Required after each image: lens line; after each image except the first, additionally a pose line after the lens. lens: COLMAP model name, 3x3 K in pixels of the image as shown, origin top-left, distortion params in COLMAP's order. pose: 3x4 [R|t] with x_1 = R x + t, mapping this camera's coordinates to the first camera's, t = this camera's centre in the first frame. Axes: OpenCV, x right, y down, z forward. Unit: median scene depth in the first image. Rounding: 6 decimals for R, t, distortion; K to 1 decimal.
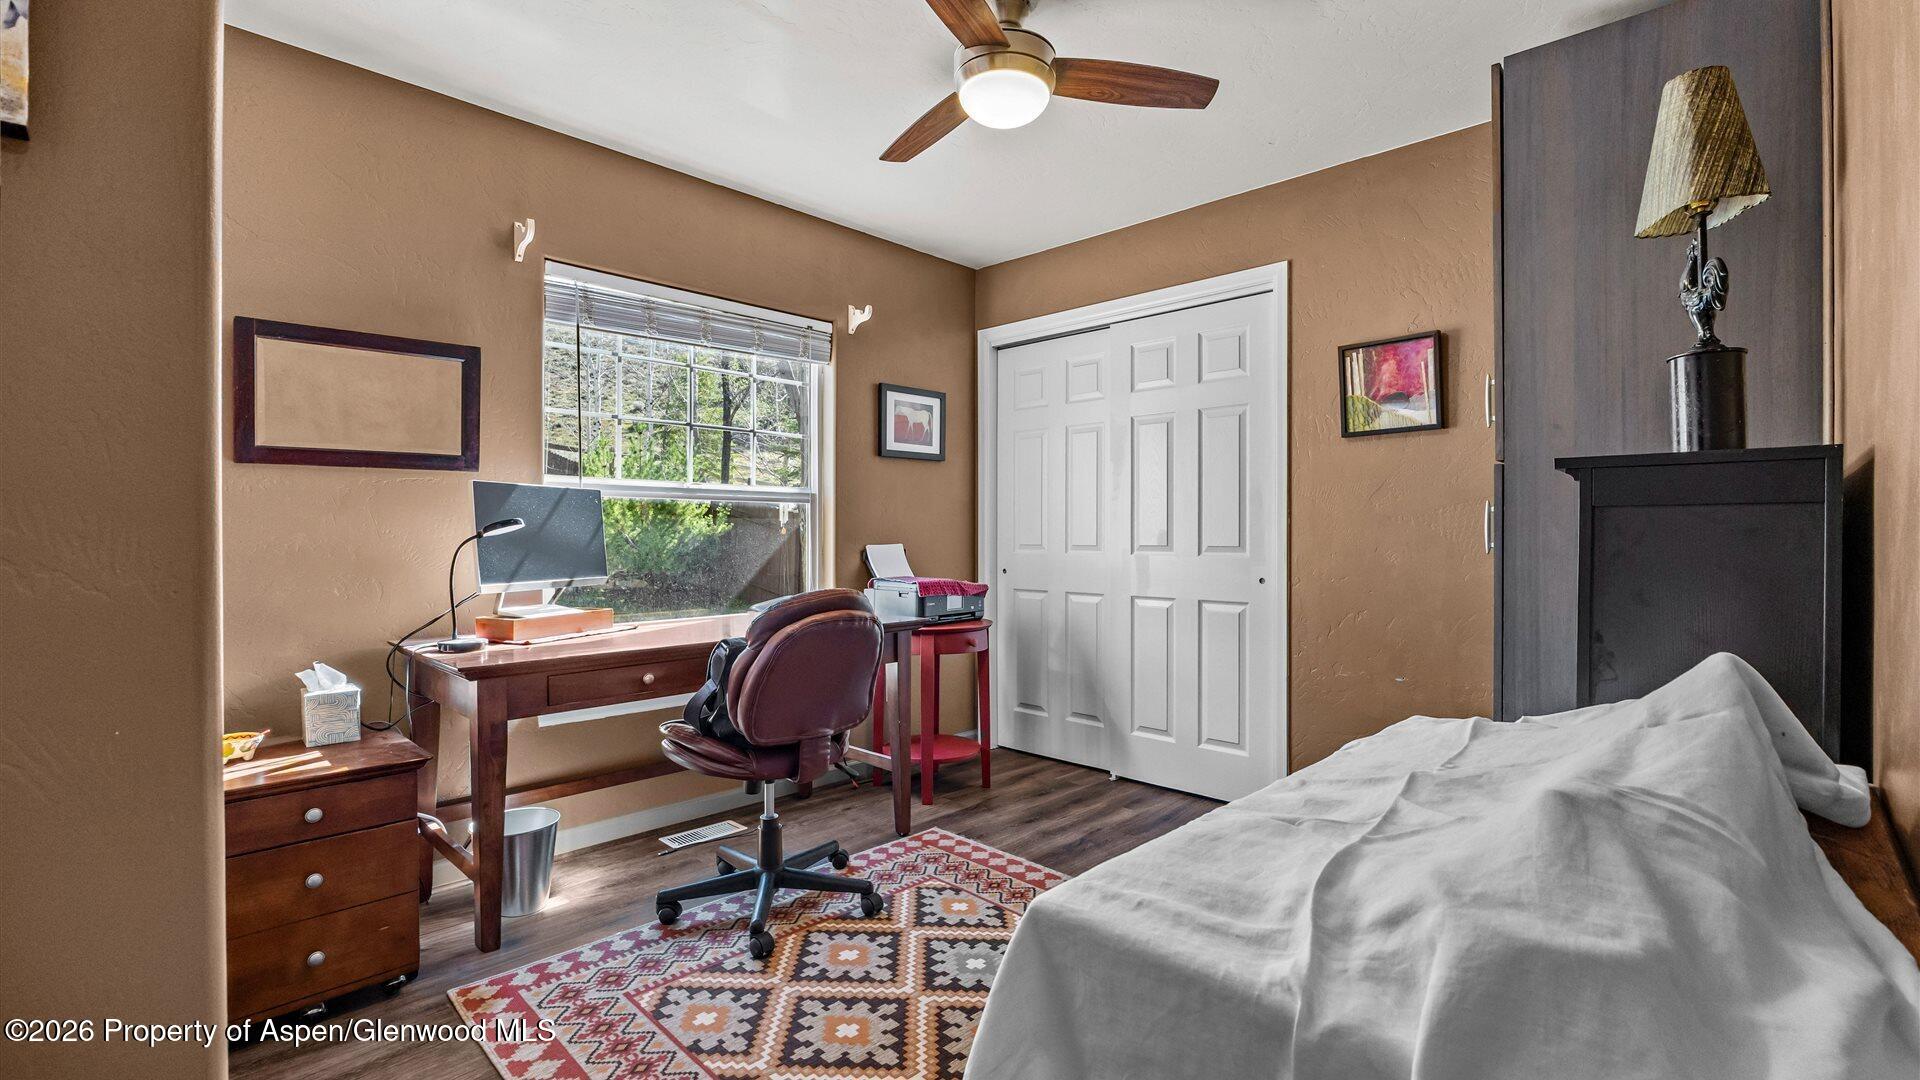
lens RADIAL K [[873.9, 0, 965.2], [0, 873.9, 535.6], [0, 0, 1]] dist [-0.021360, -0.000191]
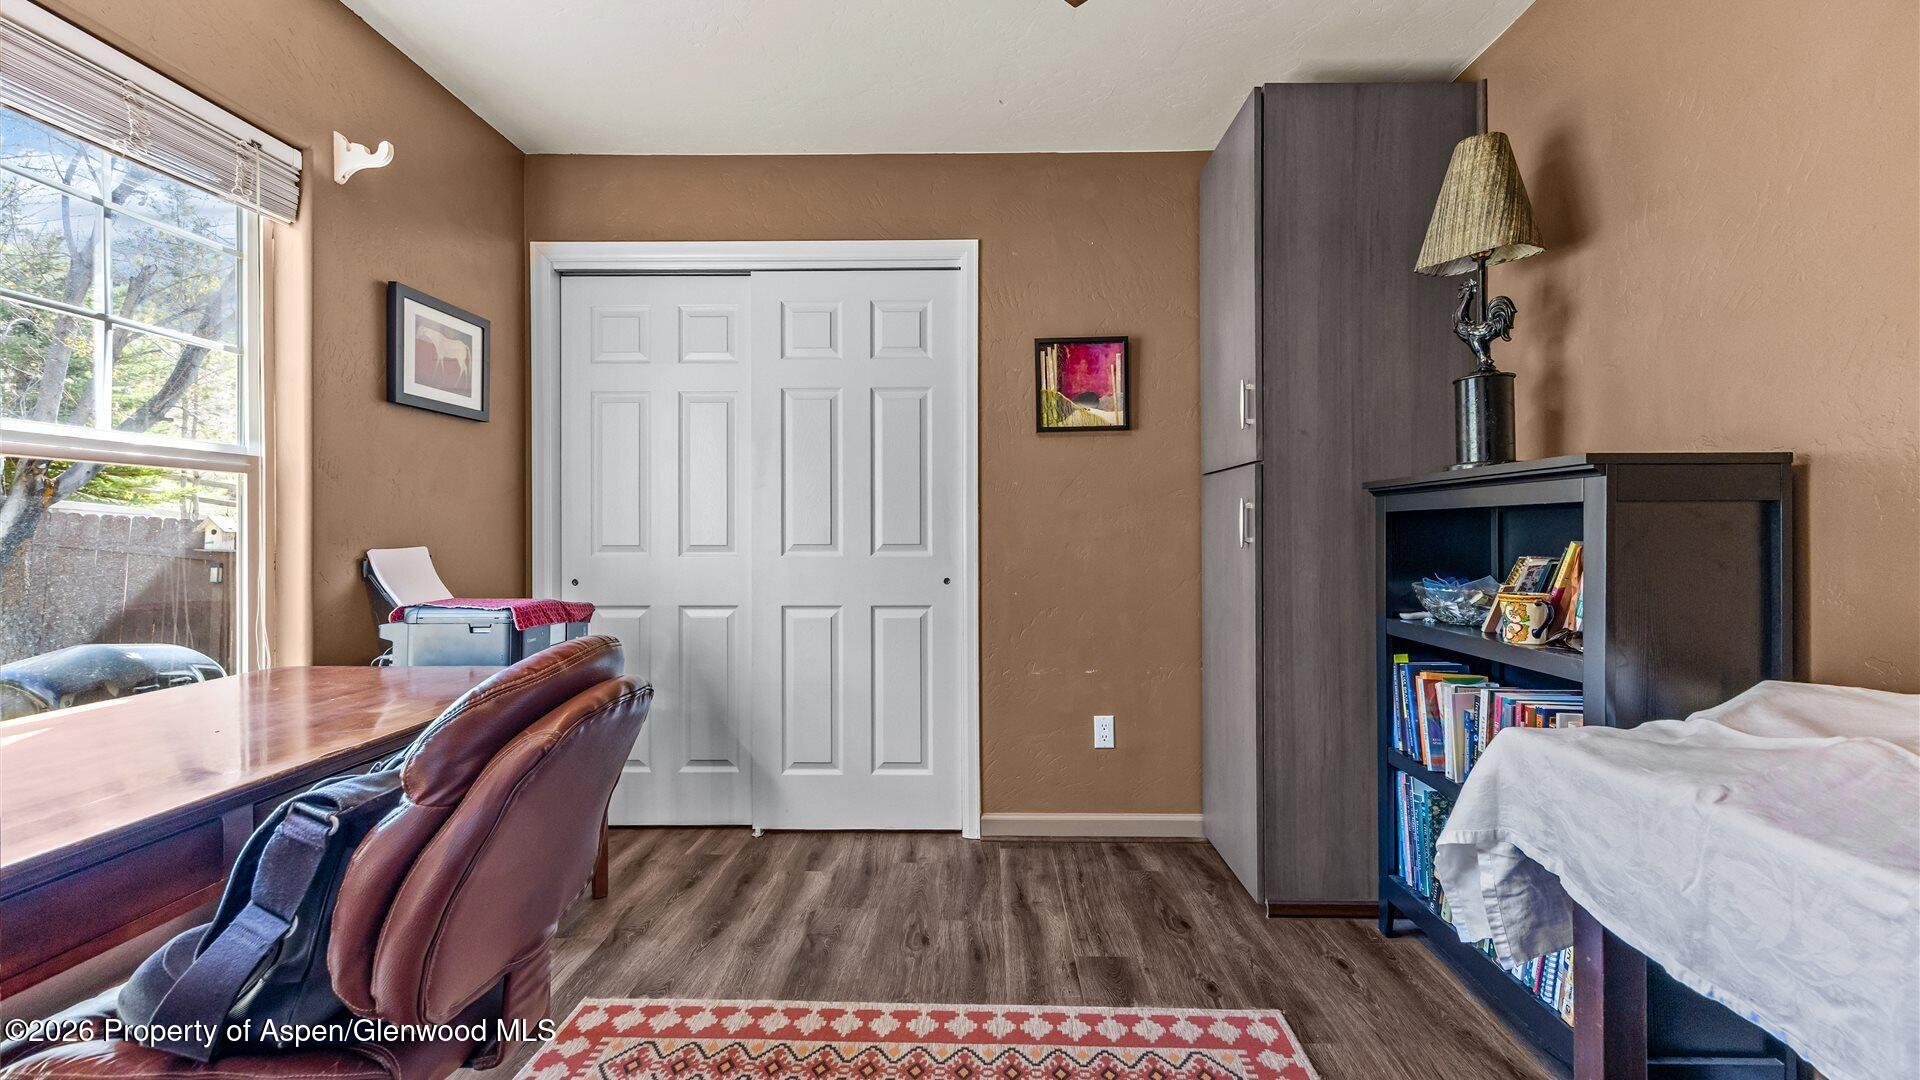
lens RADIAL K [[786.8, 0, 963.0], [0, 786.8, 529.1], [0, 0, 1]] dist [0.012705, -0.000138]
pose [[0.720851, 0.001099, 0.693089, -0.205634], [0.003177, 0.999983, -0.004890, 0.000993], [-0.693083, 0.005727, 0.720835, 0.351986]]
